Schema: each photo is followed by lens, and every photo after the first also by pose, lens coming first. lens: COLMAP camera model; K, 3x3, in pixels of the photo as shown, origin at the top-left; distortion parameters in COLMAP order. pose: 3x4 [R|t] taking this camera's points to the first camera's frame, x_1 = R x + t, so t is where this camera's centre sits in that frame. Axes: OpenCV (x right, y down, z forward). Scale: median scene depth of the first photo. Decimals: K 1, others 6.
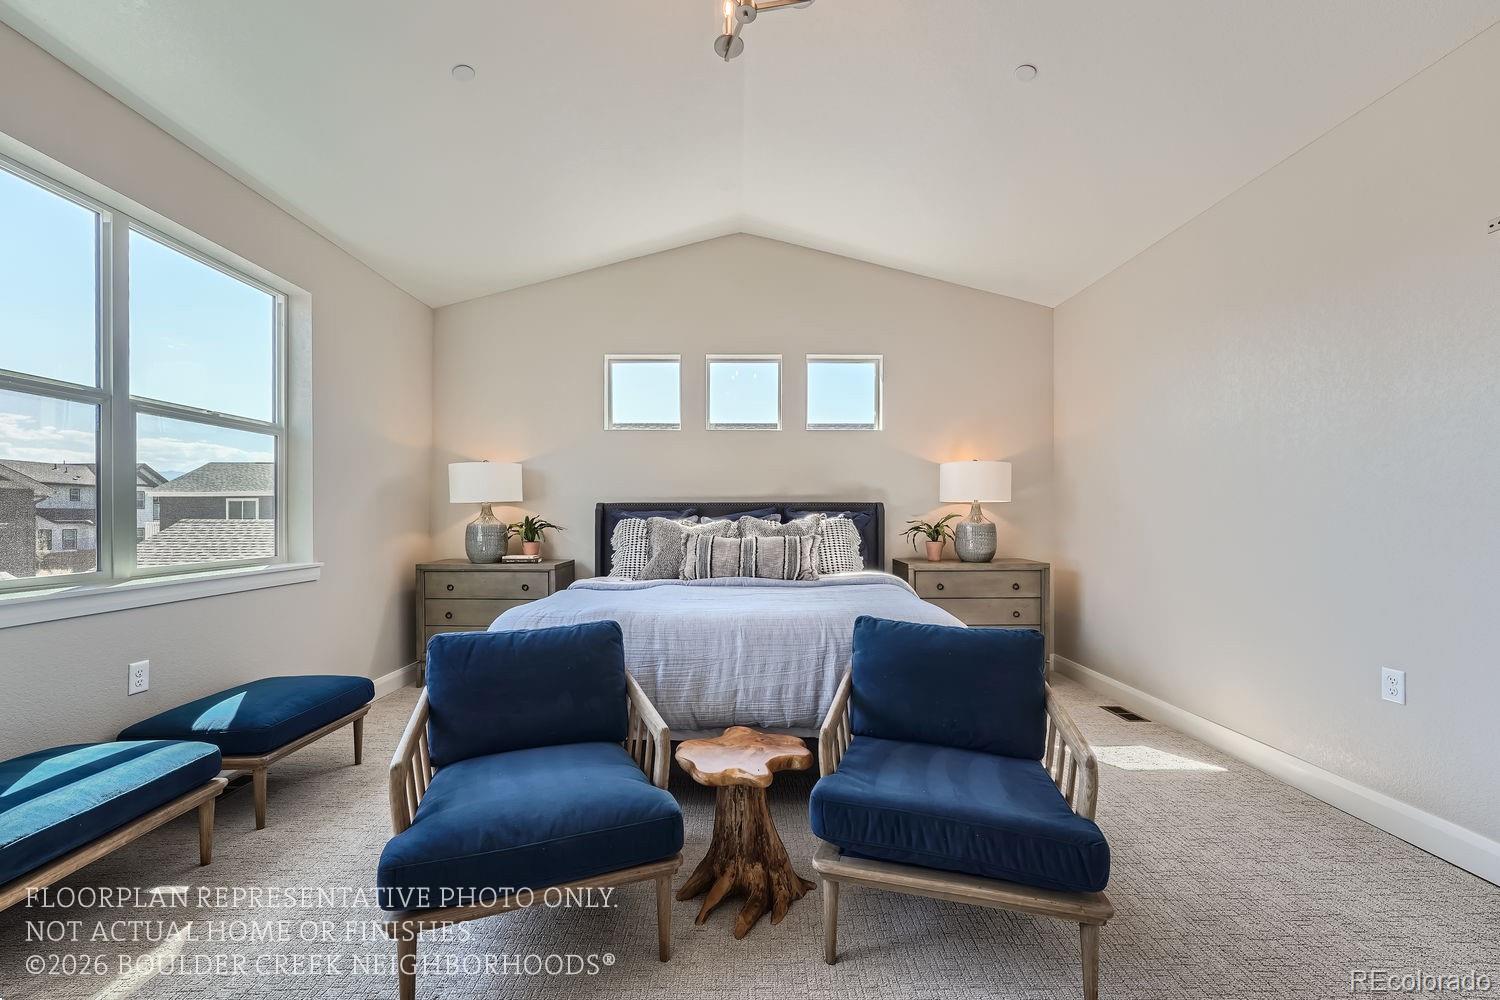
lens RADIAL K [[609.4, 0, 750.9], [0, 609.4, 512.7], [0, 0, 1]] dist [-0.004832, 0.000033]
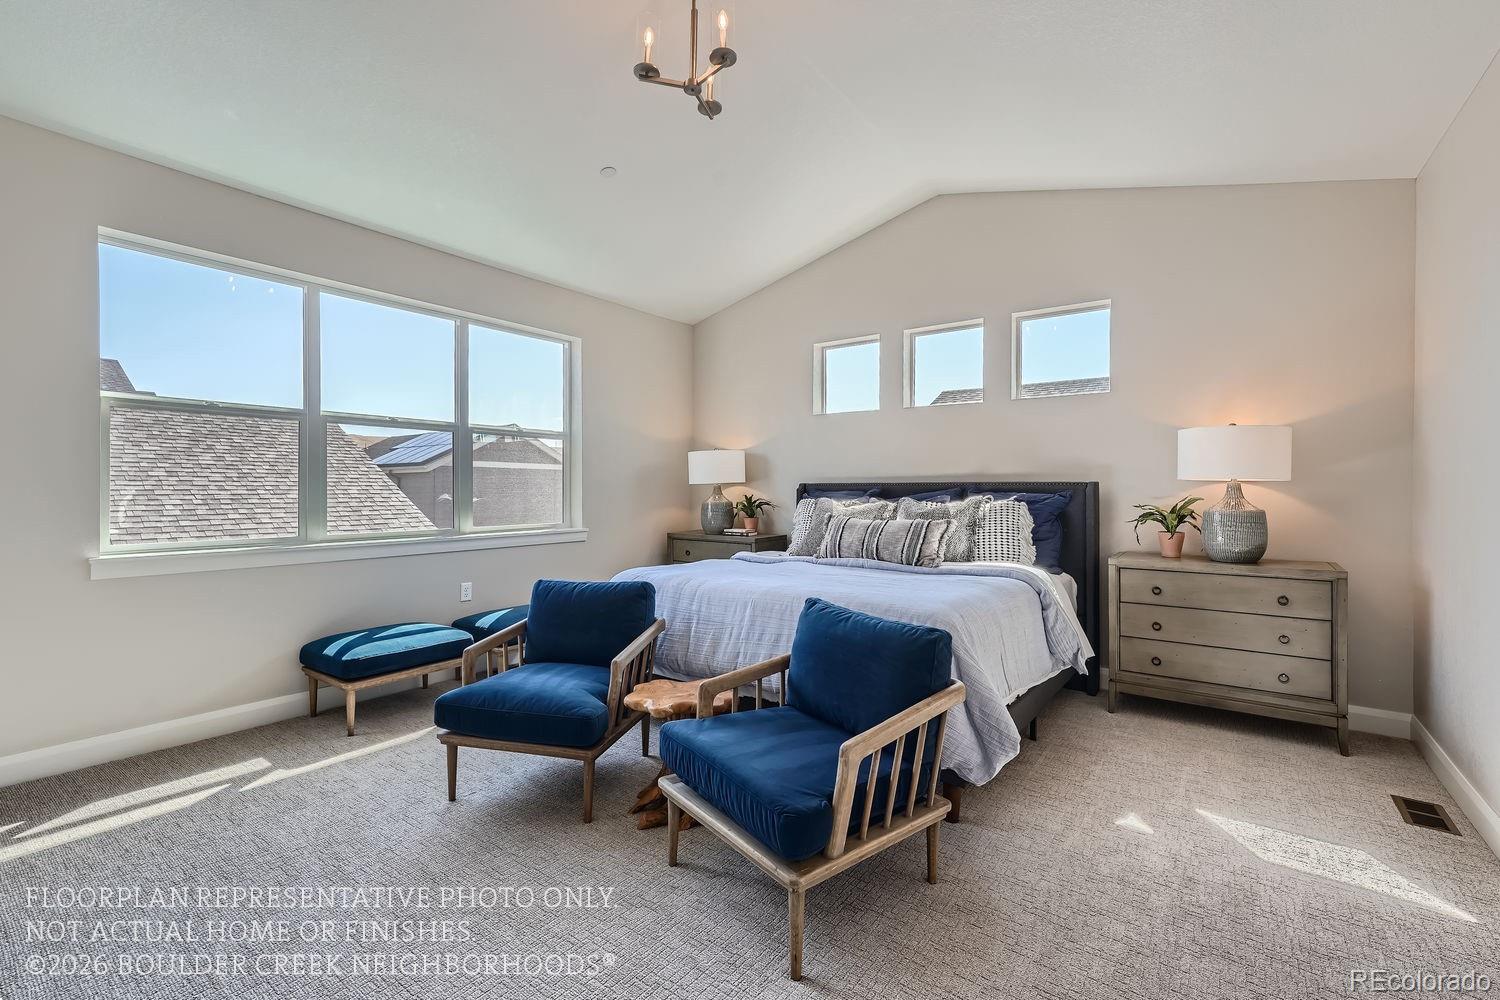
lens RADIAL K [[661.6, 0, 747.8], [0, 661.6, 489.9], [0, 0, 1]] dist [-0.000137, 0.000614]
pose [[0.791134, 0.002471, -0.611638, 0.429023], [0.001509, 0.999981, 0.005992, -0.013363], [0.611641, -0.005664, 0.791115, 0.012349]]
